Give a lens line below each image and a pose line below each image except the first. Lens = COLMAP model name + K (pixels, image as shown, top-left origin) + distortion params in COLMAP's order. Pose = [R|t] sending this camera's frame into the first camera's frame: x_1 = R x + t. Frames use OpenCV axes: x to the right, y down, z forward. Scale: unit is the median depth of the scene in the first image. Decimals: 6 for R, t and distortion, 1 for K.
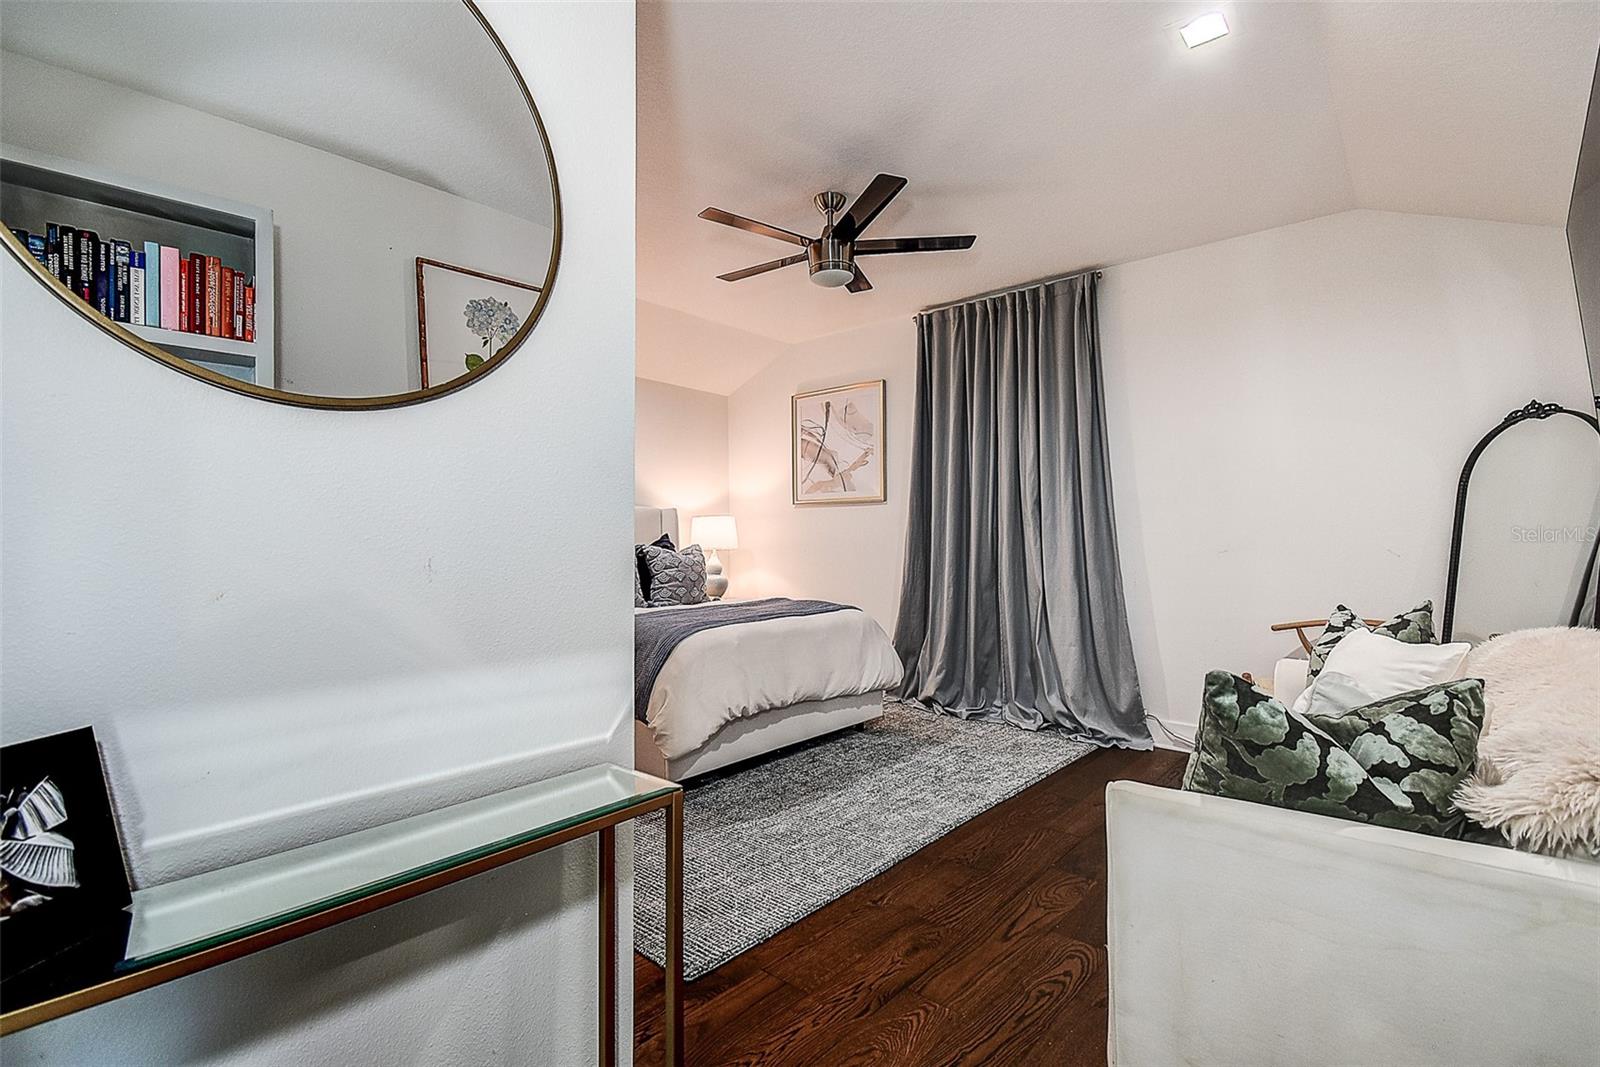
lens RADIAL K [[735.0, 0, 798.5], [0, 735.0, 537.5], [0, 0, 1]] dist [0.015546, -0.018406]
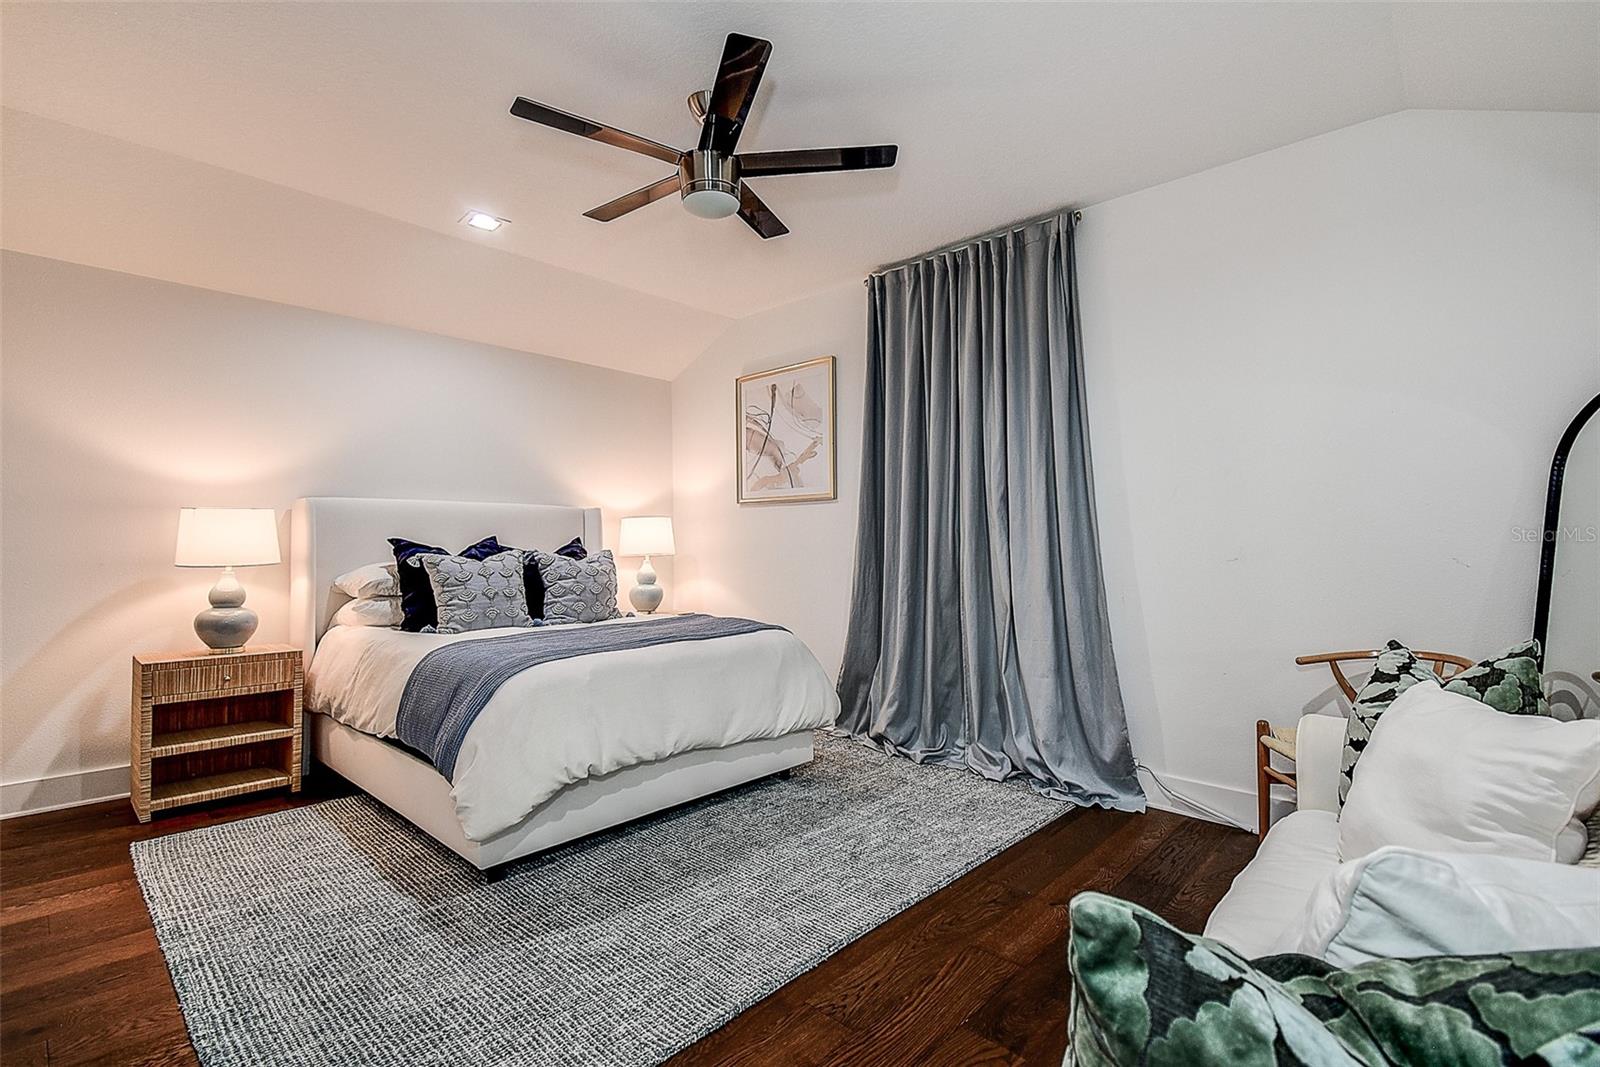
lens RADIAL K [[735.0, 0, 801.5], [0, 735.0, 536.7], [0, 0, 1]] dist [0.015546, -0.018406]
pose [[0.999531, -0.001650, -0.030586, 0.130985], [0.001477, 0.999983, -0.005677, -0.001251], [0.030595, 0.005629, 0.999516, 0.188675]]
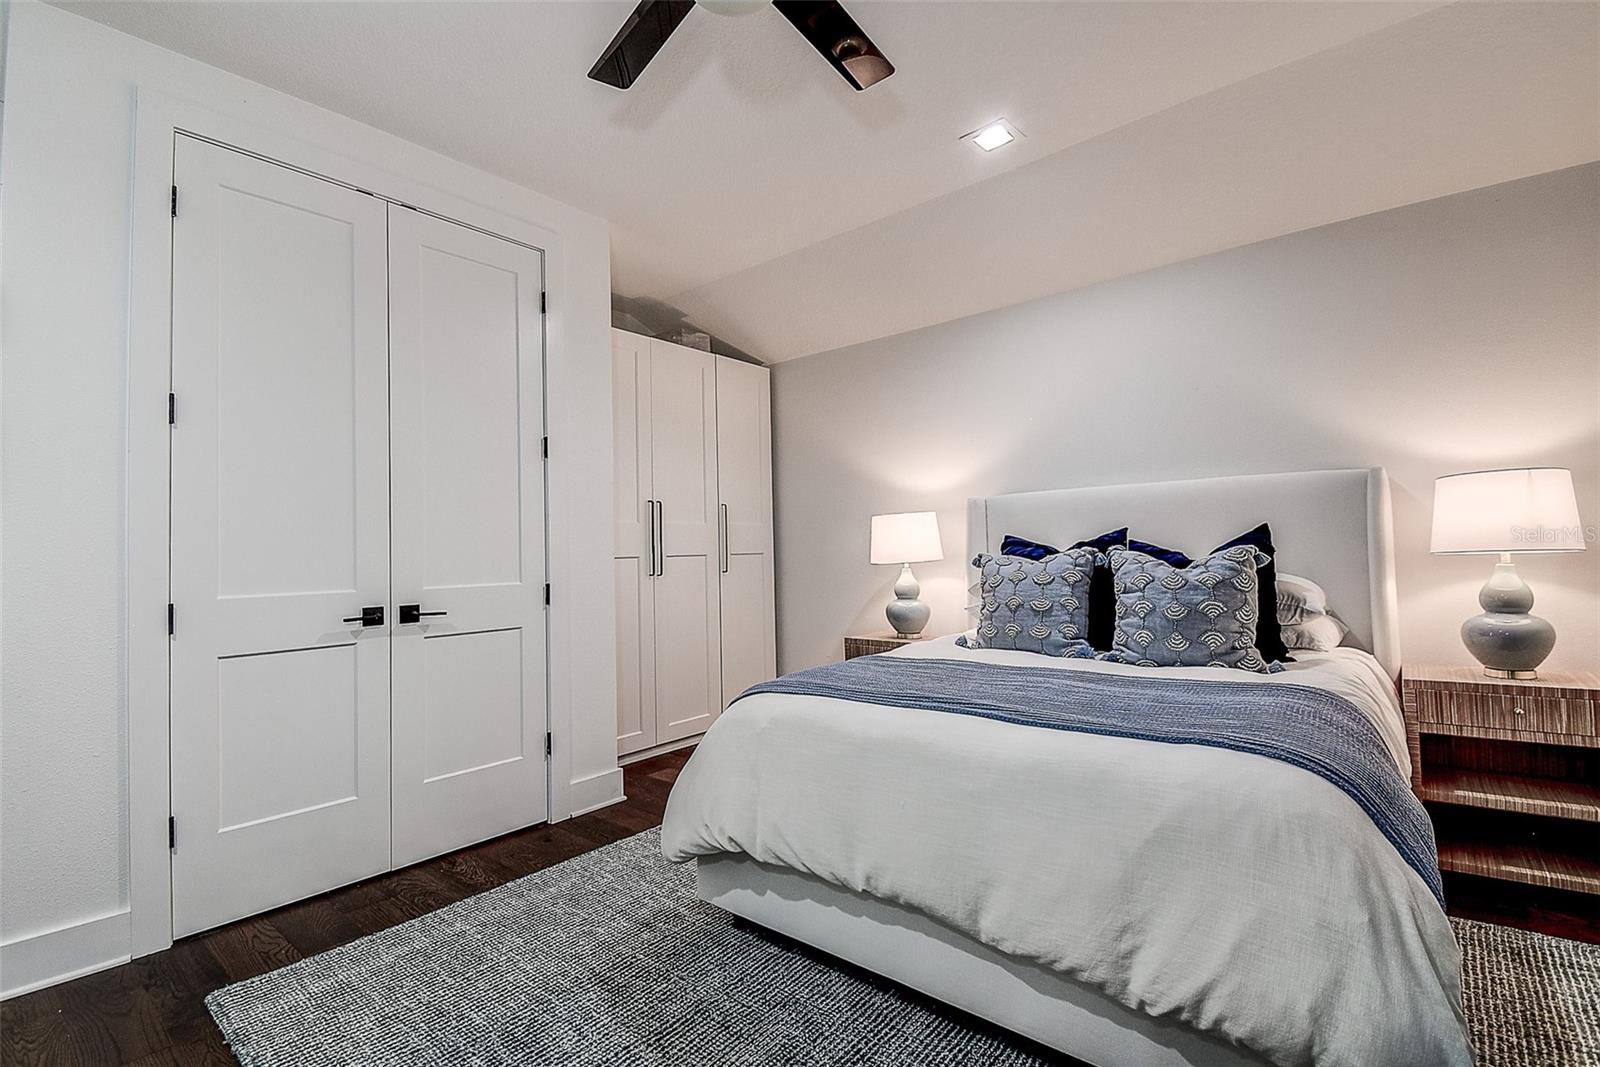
lens RADIAL K [[735.0, 0, 801.1], [0, 735.0, 531.2], [0, 0, 1]] dist [0.015546, -0.018406]
pose [[0.017764, -0.027289, -0.999470, 0.396275], [0.023062, 0.999373, -0.026877, 0.005967], [0.999576, -0.022573, 0.018382, 0.816502]]
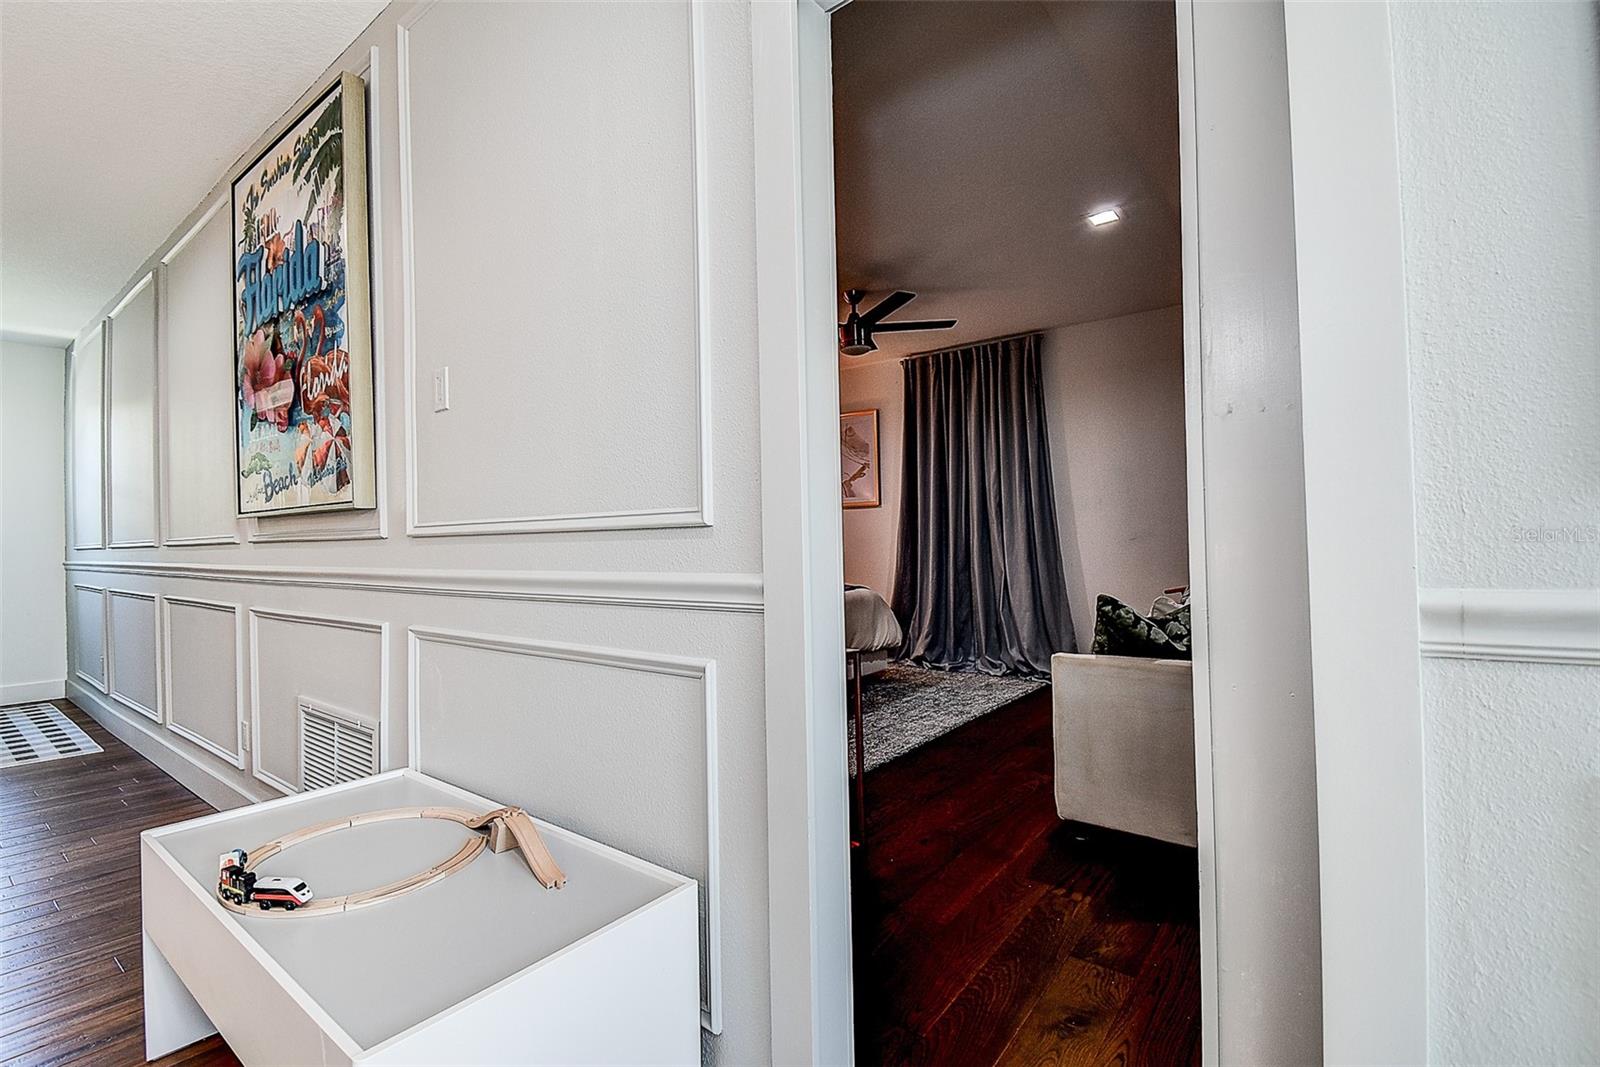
lens RADIAL K [[735.0, 0, 798.2], [0, 735.0, 537.6], [0, 0, 1]] dist [0.015546, -0.018406]
pose [[0.997725, -0.018948, 0.064694, -0.130879], [0.018740, 0.999817, 0.003820, -0.001441], [-0.064755, -0.002599, 0.997898, -0.317166]]
